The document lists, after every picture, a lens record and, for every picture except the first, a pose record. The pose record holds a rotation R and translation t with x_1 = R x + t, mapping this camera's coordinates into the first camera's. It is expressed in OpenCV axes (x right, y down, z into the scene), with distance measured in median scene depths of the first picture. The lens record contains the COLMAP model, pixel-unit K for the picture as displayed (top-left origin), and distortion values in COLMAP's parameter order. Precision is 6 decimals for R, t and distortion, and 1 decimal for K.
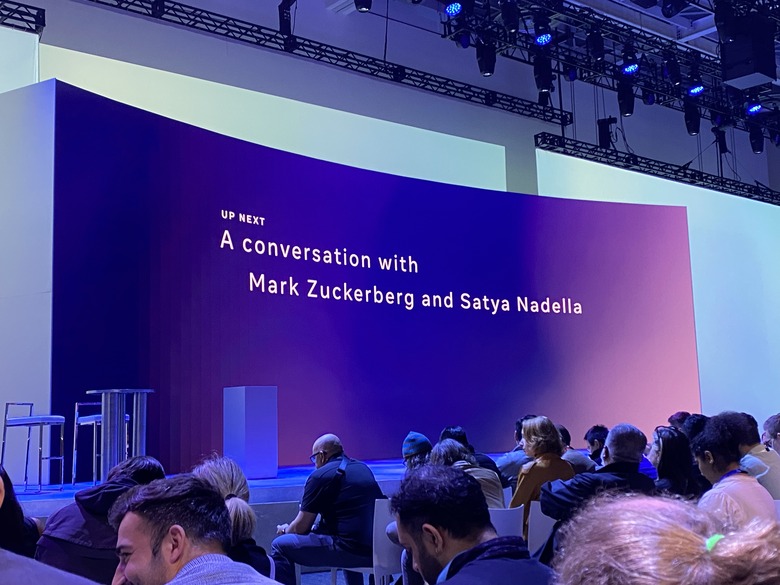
lens RADIAL K [[982.1, 0, 390.0], [0, 982.1, 292.5], [0, 0, 1]] dist [0.430725, -0.001516]
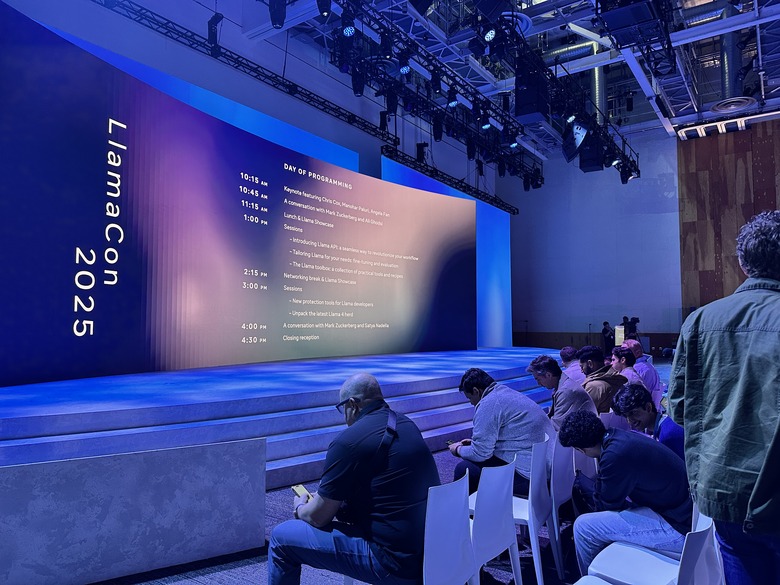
lens RADIAL K [[555.4, 0, 390.0], [0, 555.4, 292.5], [0, 0, 1]] dist [0.069850, 0.000564]
pose [[0.968530, 0.049807, 0.243863, -0.036596], [-0.064346, 0.996571, 0.052016, 0.018145], [-0.240436, -0.066070, 0.968414, 0.168703]]
